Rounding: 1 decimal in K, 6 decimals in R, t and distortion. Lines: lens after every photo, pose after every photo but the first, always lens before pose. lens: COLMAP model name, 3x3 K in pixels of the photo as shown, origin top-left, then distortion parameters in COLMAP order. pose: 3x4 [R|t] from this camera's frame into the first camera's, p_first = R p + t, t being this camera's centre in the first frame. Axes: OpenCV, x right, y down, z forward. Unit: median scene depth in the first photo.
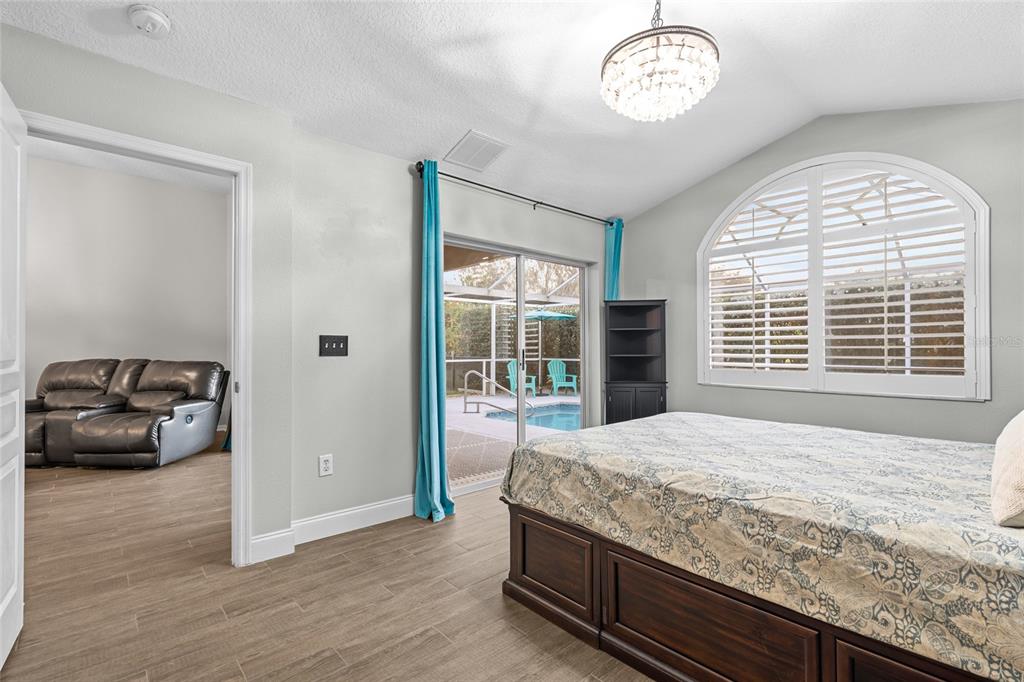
lens RADIAL K [[464.5, 0, 514.1], [0, 464.5, 339.7], [0, 0, 1]] dist [-0.002207, 0.000685]
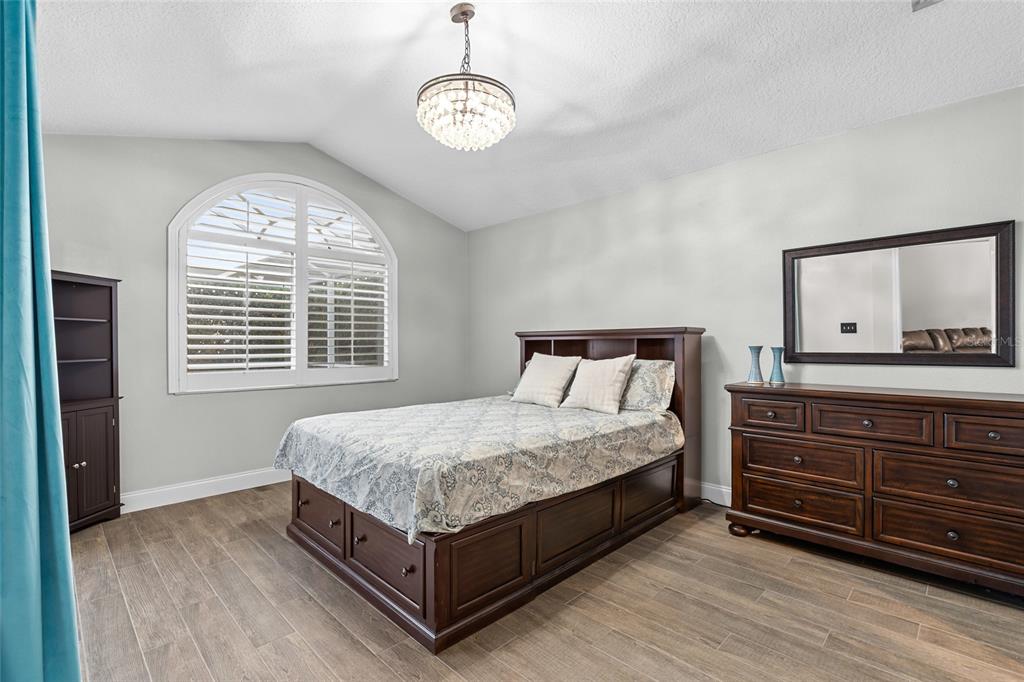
lens RADIAL K [[464.5, 0, 514.9], [0, 464.5, 347.2], [0, 0, 1]] dist [-0.002207, 0.000685]
pose [[-0.043893, -0.002628, 0.999033, -0.995016], [-0.014759, 0.999889, 0.001982, 0.014392], [-0.998927, -0.014658, -0.043927, 1.091078]]
